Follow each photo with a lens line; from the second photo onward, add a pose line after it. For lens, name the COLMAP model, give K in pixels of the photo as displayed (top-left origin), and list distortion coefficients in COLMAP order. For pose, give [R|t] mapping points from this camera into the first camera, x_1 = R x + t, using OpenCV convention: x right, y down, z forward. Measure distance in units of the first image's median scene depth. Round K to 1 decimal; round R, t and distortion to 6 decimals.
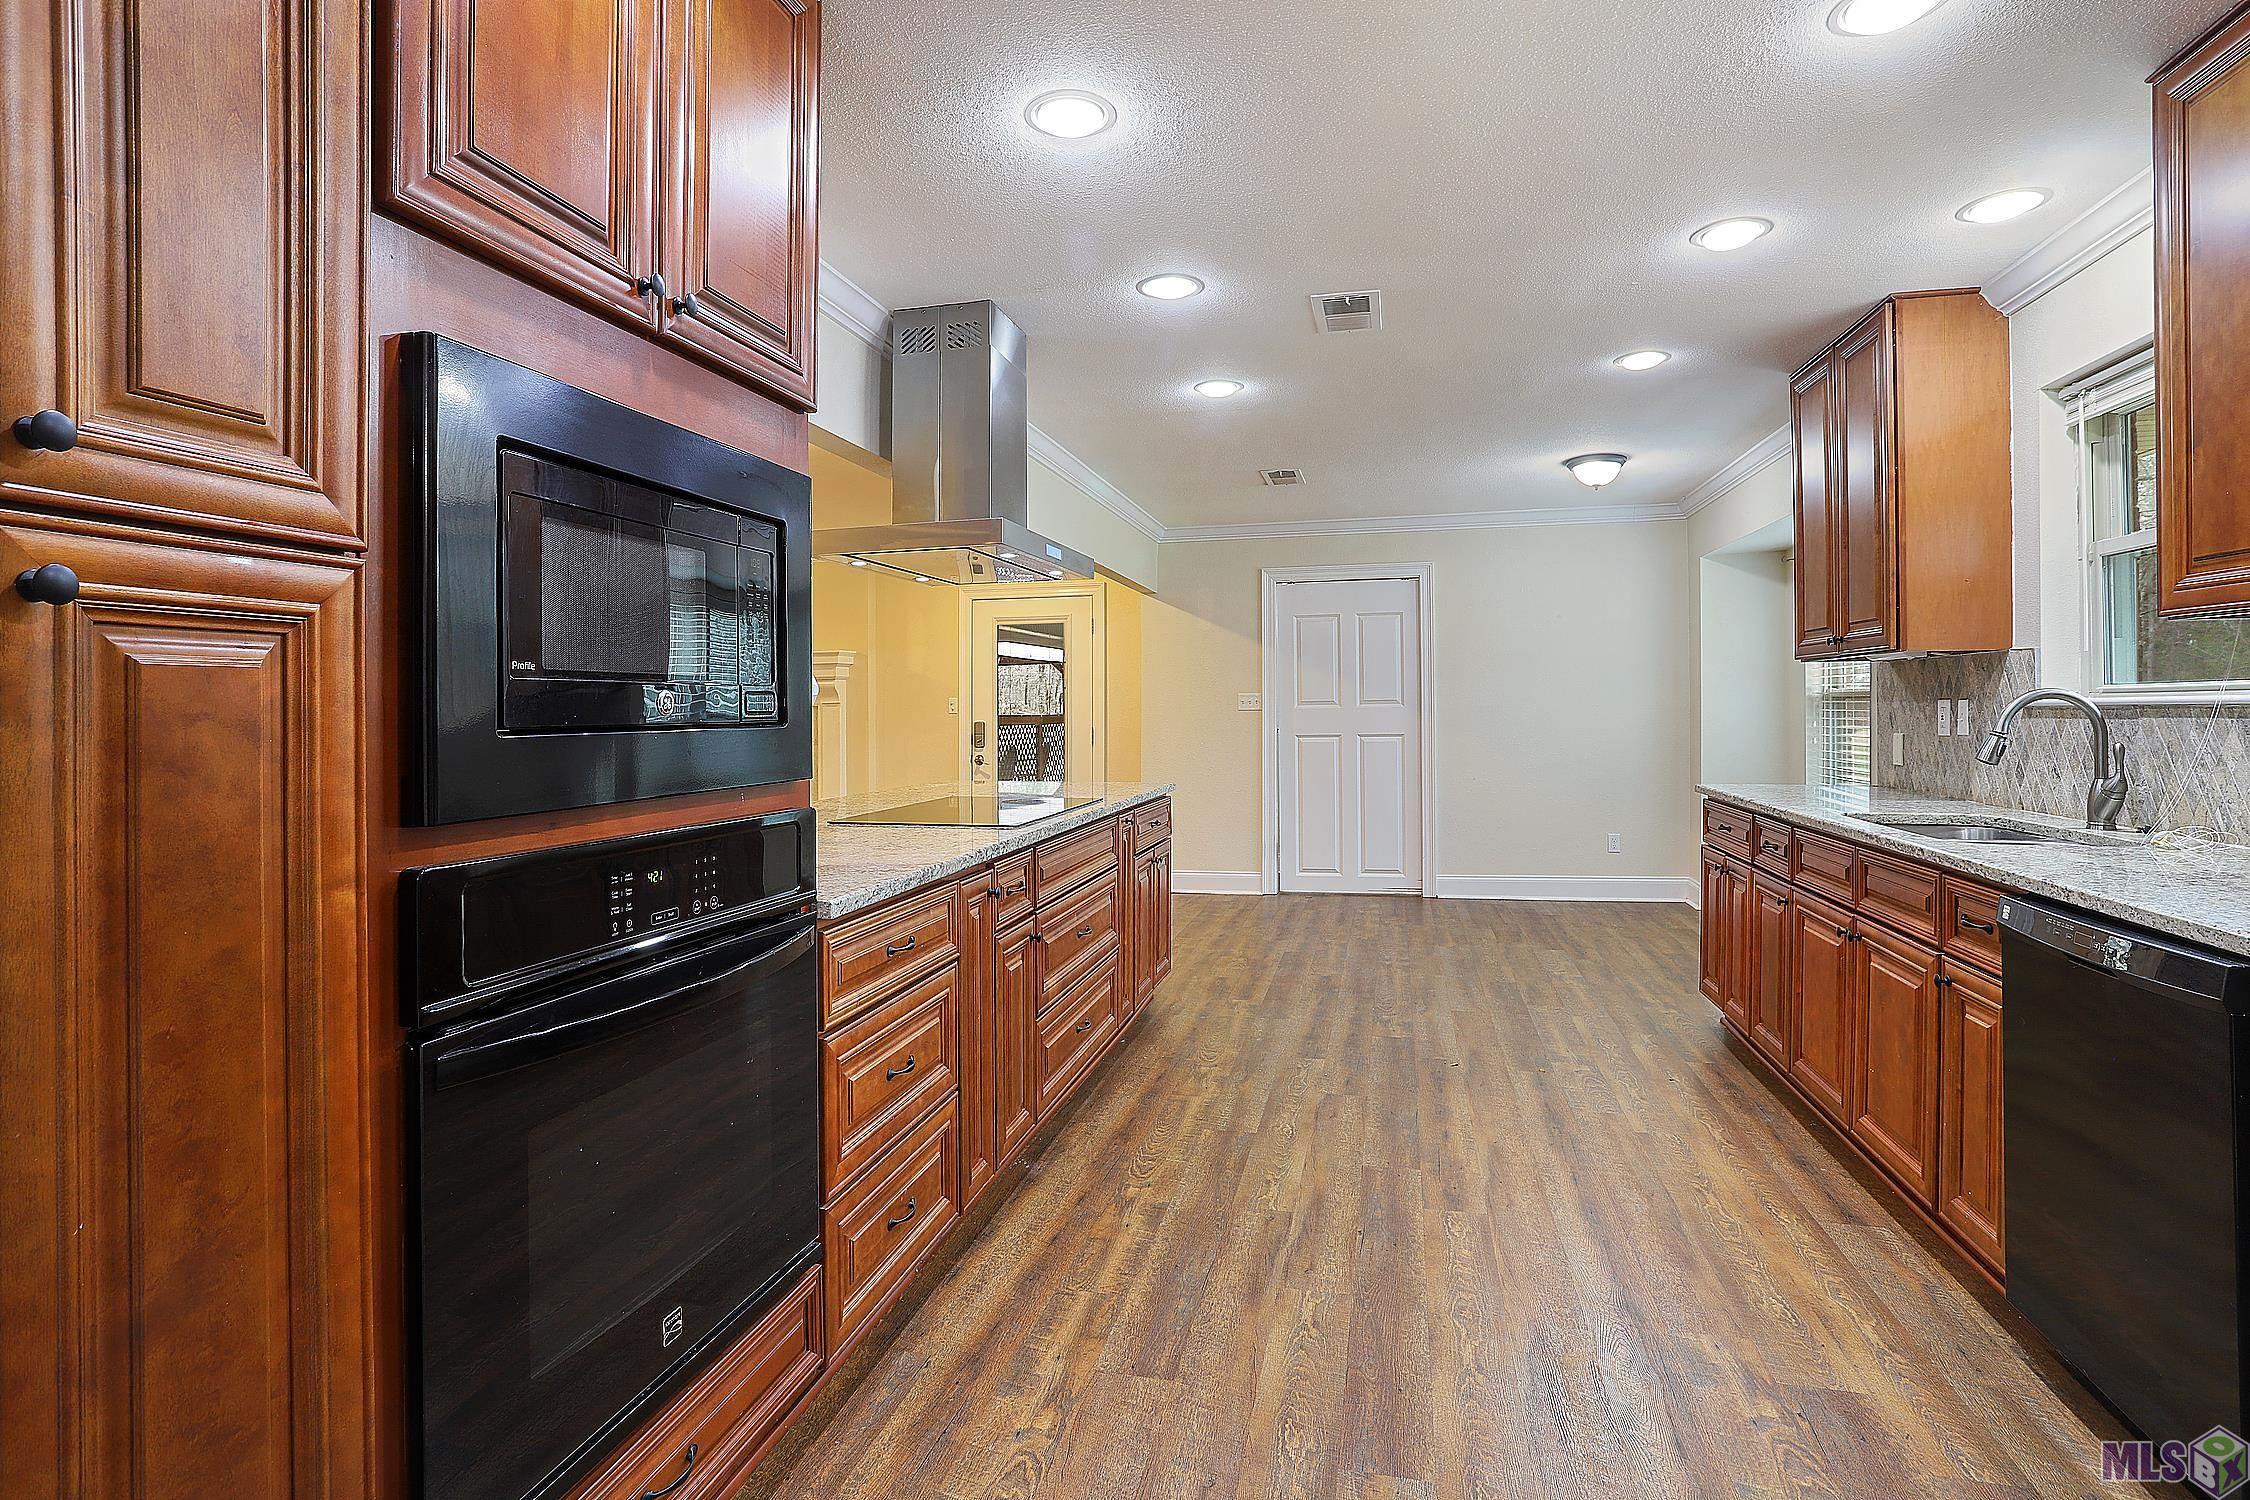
lens RADIAL K [[1137.7, 0, 1114.3], [0, 1137.7, 709.5], [0, 0, 1]] dist [-0.018149, 0.000578]
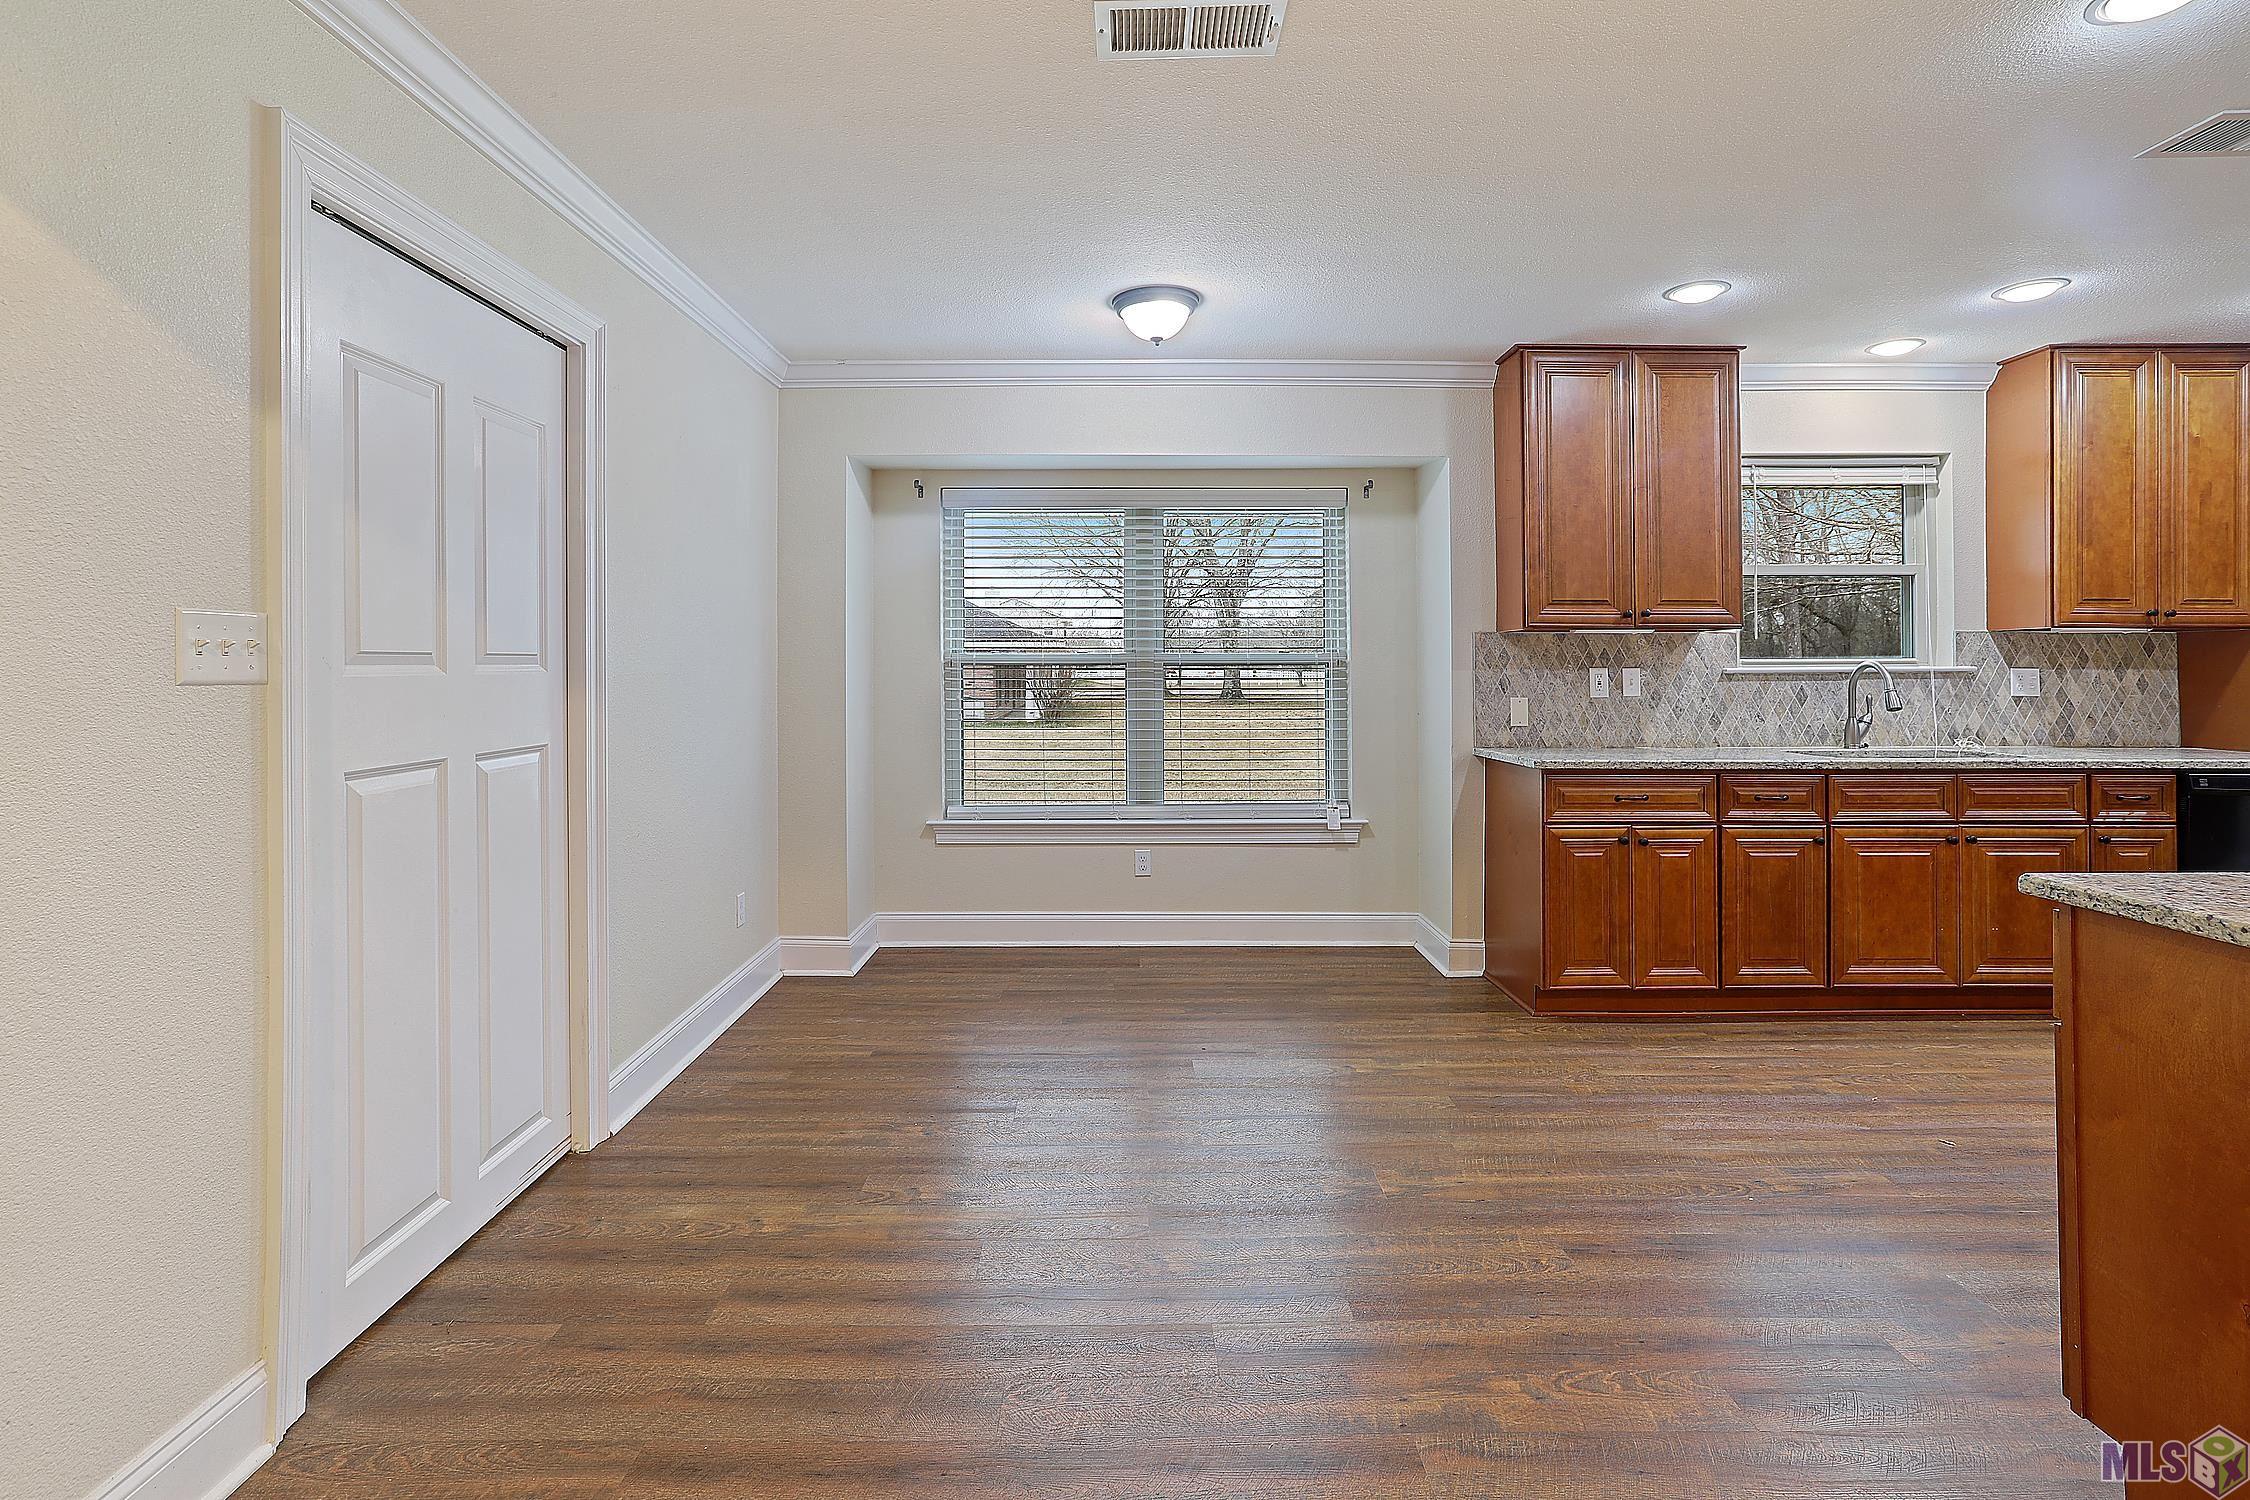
lens RADIAL K [[1090.7, 0, 1125.5], [0, 1090.7, 661.0], [0, 0, 1]] dist [0.001541, 0.000861]
pose [[-0.254519, 0.015882, 0.966937, -0.305115], [0.004558, 0.999874, -0.015223, -0.000647], [-0.967057, 0.000533, -0.254559, 1.916131]]
